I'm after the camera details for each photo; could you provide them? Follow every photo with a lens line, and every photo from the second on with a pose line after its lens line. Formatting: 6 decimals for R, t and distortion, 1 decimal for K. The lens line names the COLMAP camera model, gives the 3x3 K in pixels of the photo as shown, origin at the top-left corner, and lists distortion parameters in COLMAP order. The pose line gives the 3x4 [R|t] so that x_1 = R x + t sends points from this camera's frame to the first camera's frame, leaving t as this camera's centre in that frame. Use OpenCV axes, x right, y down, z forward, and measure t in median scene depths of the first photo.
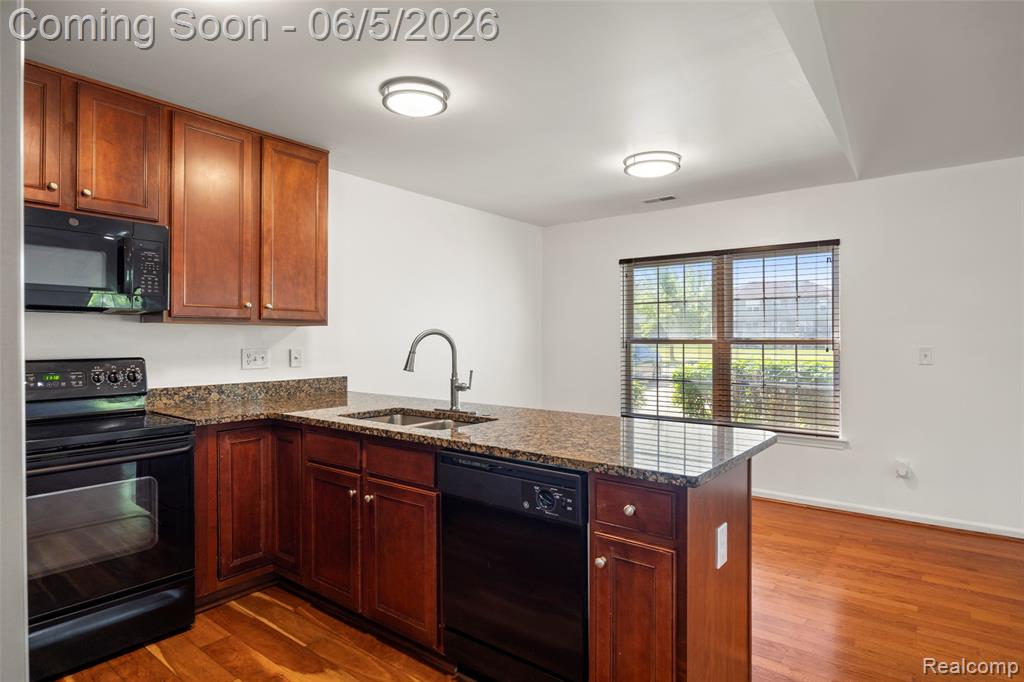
lens RADIAL K [[570.4, 0, 512.0], [0, 570.4, 341.0], [0, 0, 1]] dist [-0.004902, -0.001224]
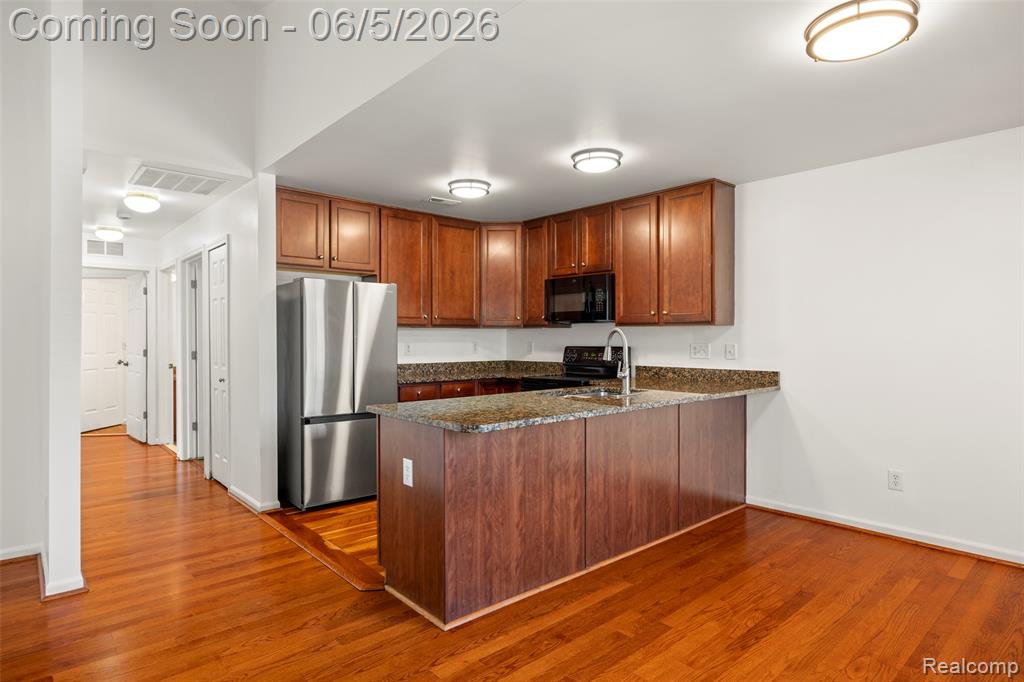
lens RADIAL K [[570.4, 0, 512.0], [0, 570.4, 341.0], [0, 0, 1]] dist [-0.004902, -0.001224]
pose [[-0.190776, 0.000687, -0.981633, 0.983278], [-0.005127, 0.999985, 0.001696, 0.008481], [0.981620, 0.005356, -0.190770, 0.860119]]
